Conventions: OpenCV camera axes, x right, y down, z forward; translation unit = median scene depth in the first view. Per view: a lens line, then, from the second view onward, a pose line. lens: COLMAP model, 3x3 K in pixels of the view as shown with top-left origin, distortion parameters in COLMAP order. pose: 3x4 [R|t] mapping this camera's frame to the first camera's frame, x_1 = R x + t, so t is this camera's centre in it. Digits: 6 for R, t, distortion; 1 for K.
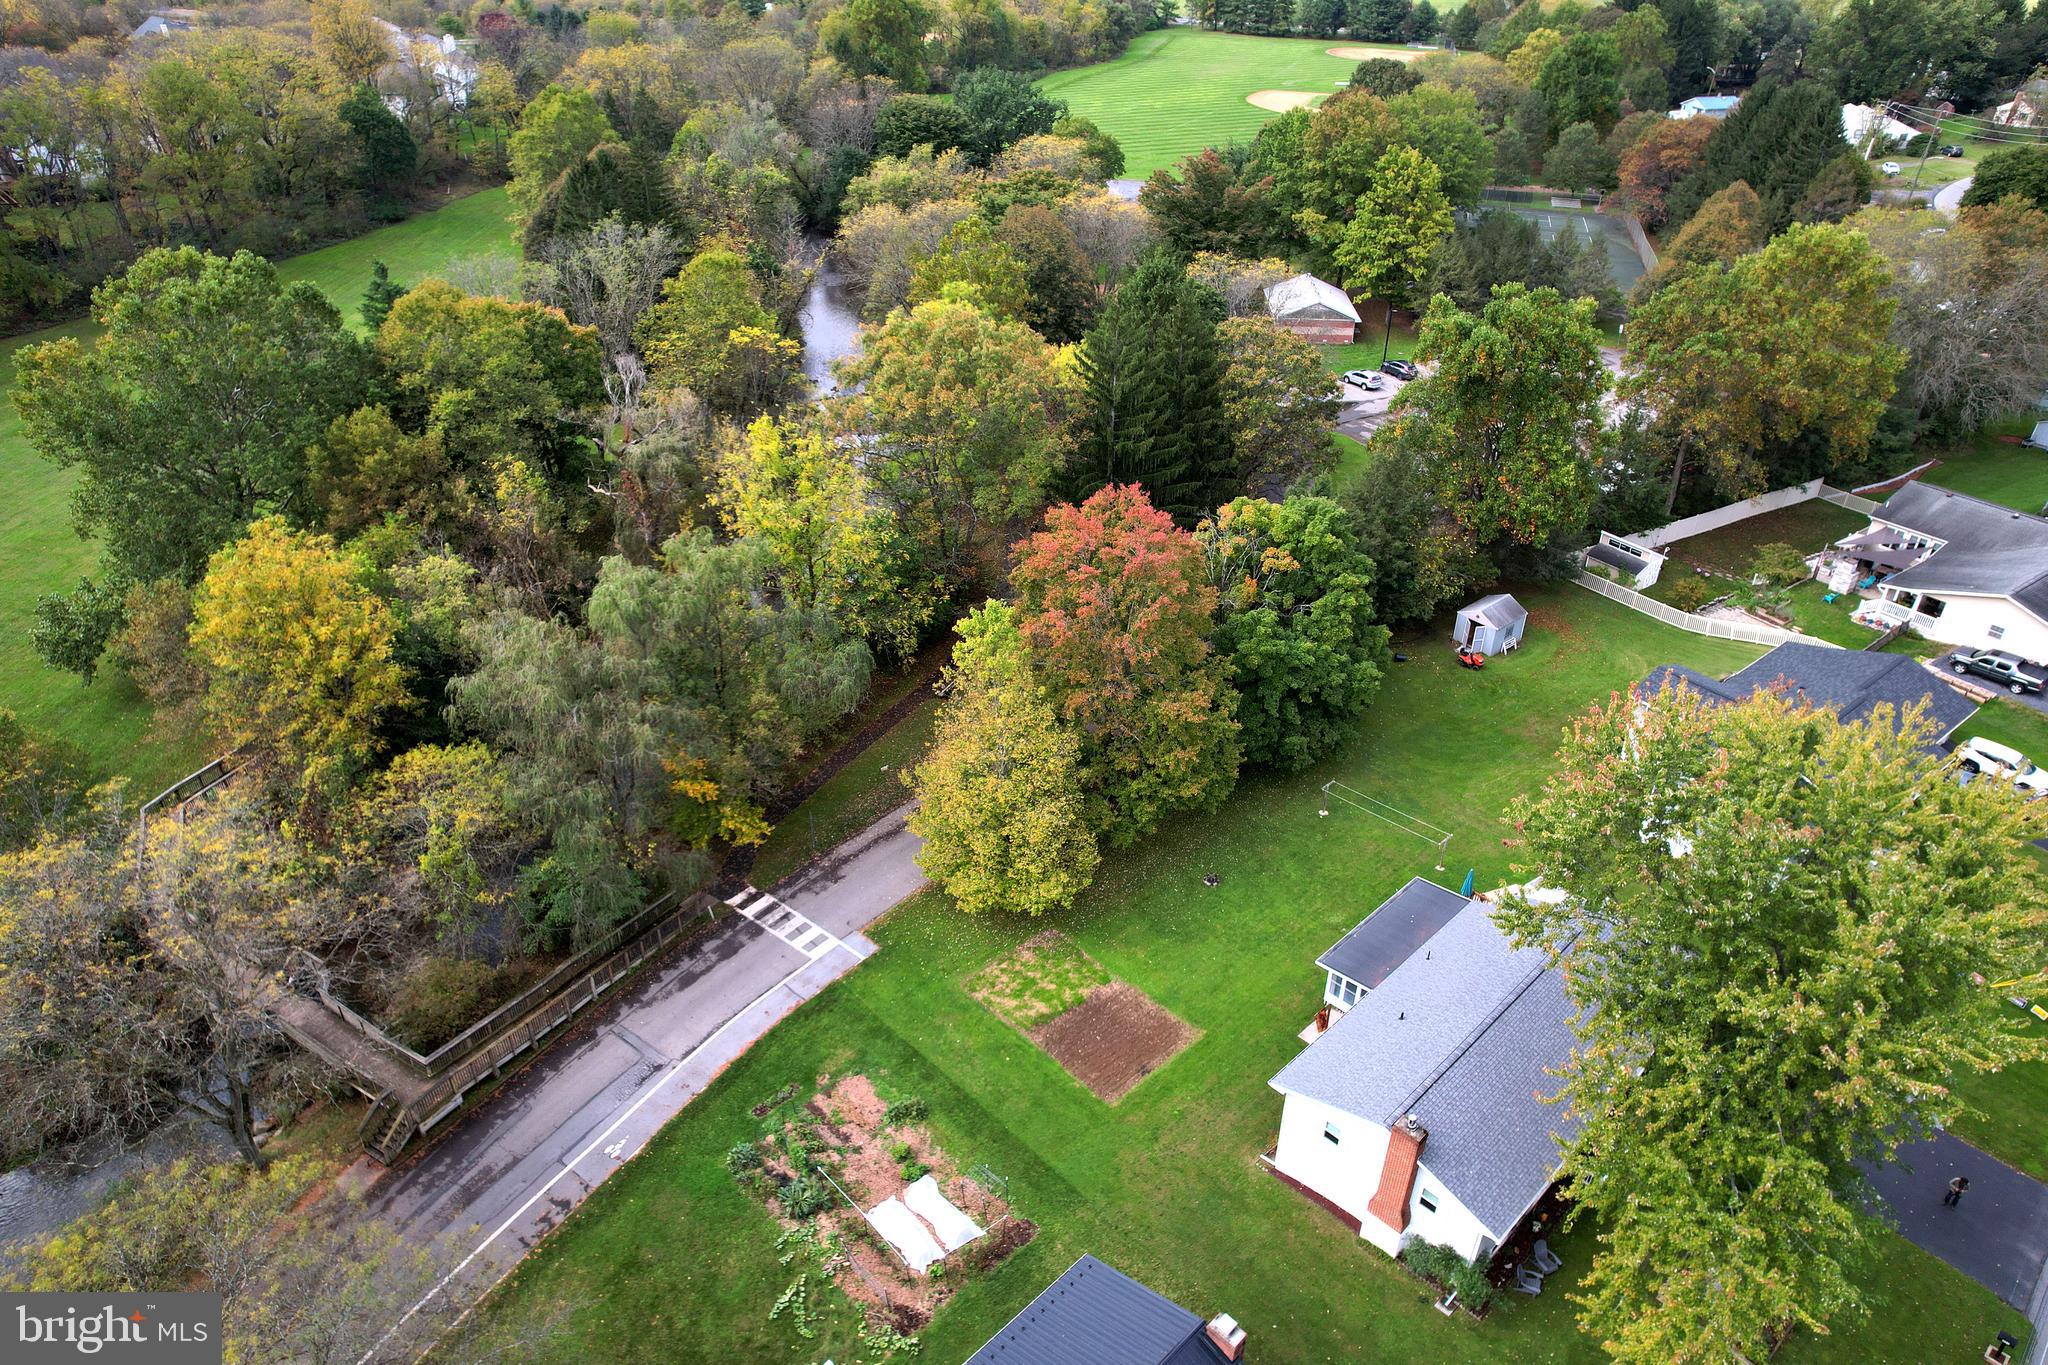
lens RADIAL K [[1310.1, 0, 1024.0], [0, 1310.1, 682.5], [0, 0, 1]] dist [-0.085515, 0.069433]
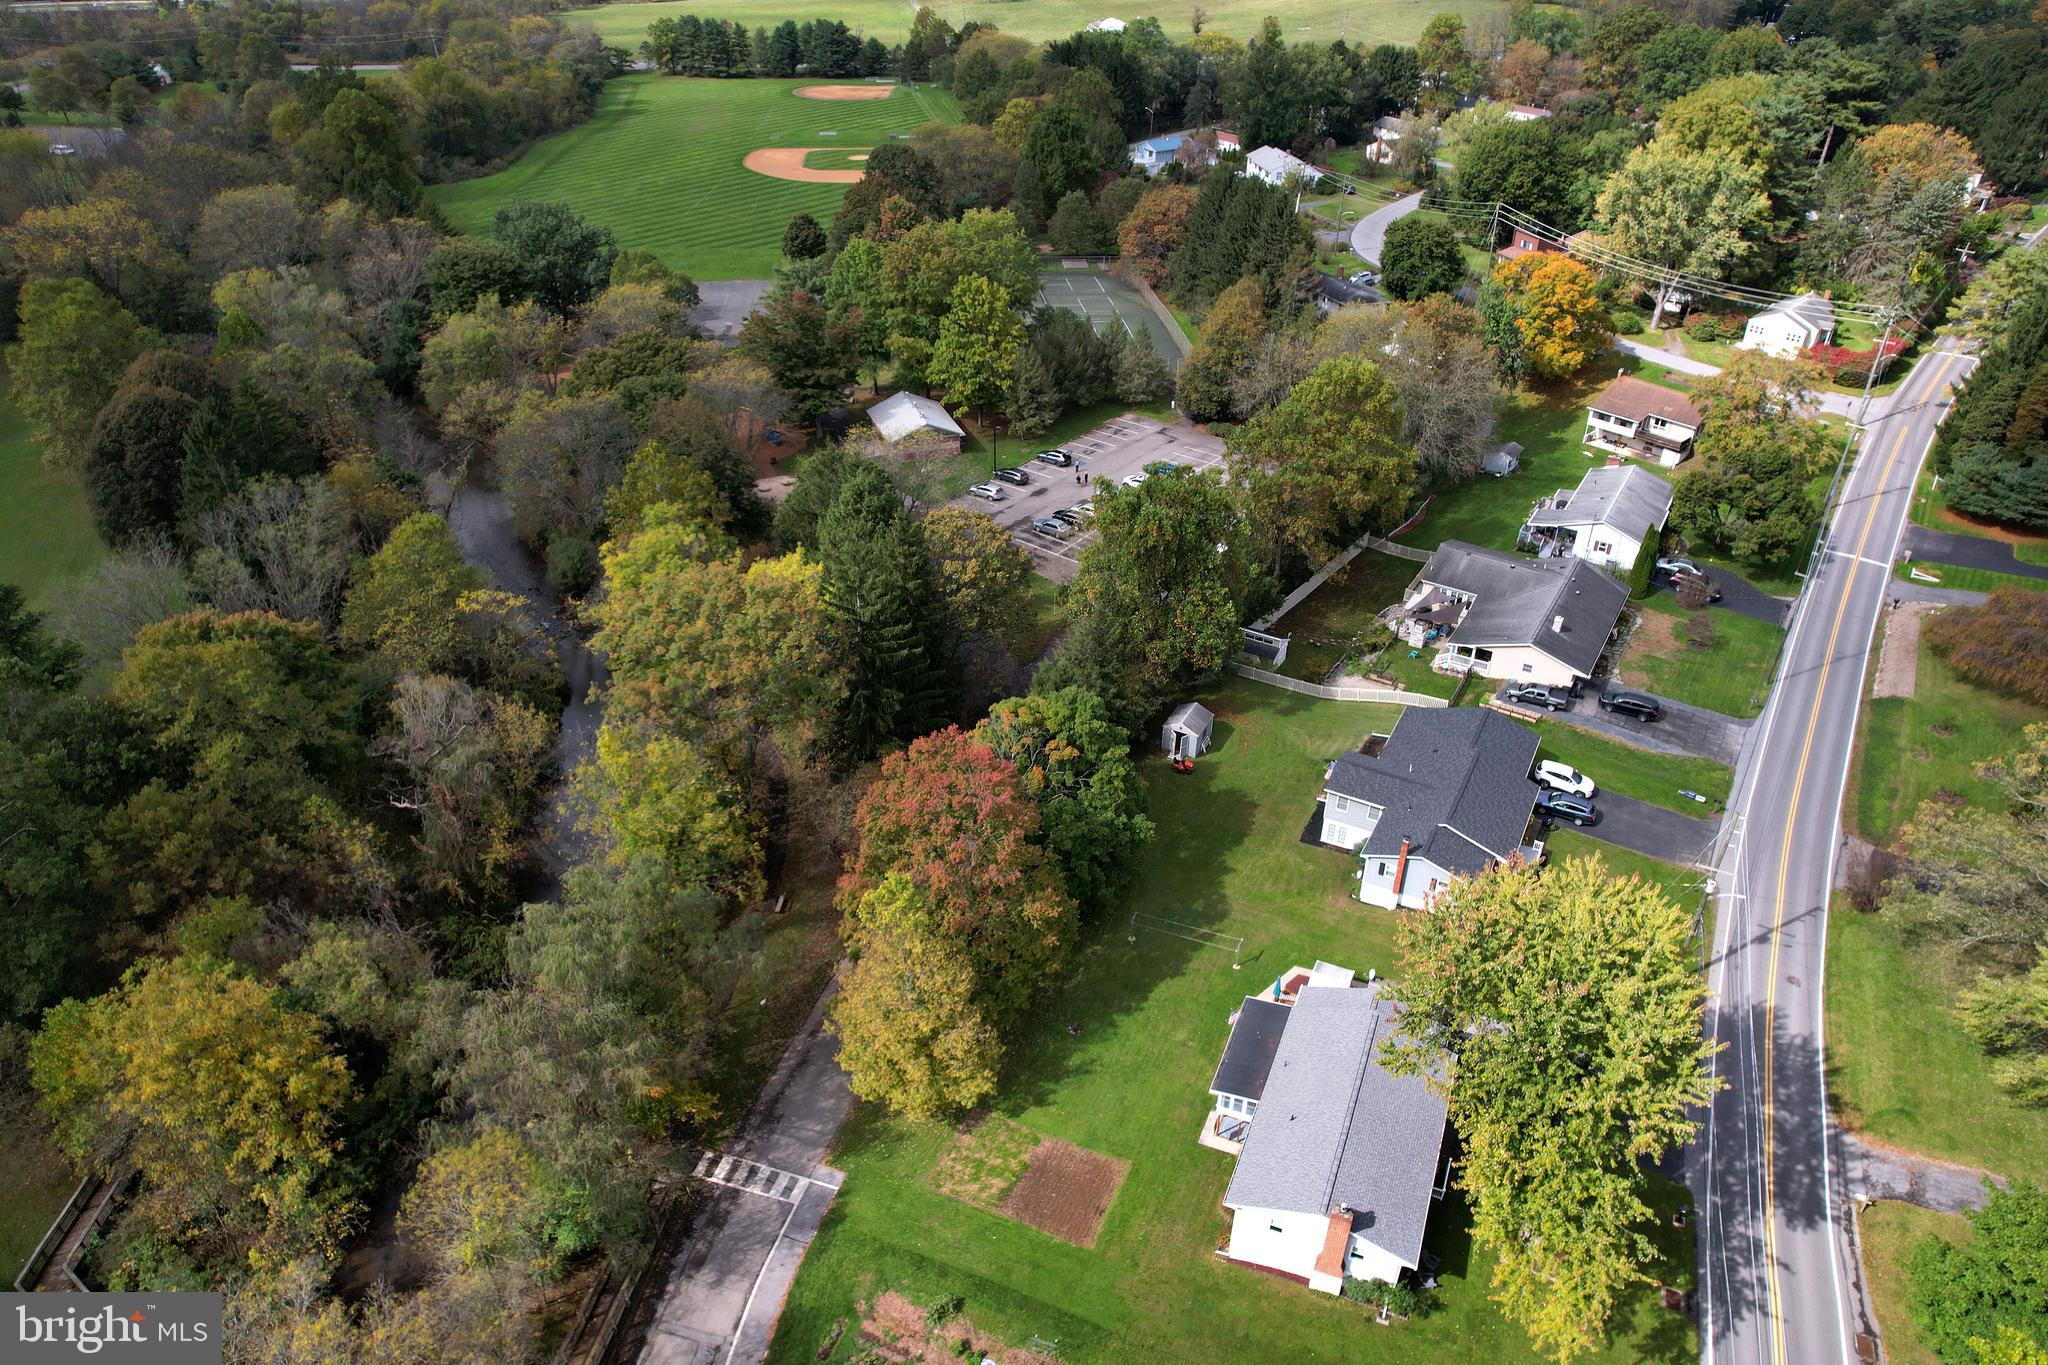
lens RADIAL K [[1310.1, 0, 1024.0], [0, 1310.1, 682.5], [0, 0, 1]] dist [-0.085515, 0.069433]
pose [[0.917340, -0.205966, 0.340684, -0.215198], [0.201445, 0.978273, 0.049013, -0.202099], [-0.343377, 0.023668, 0.938899, -0.122894]]
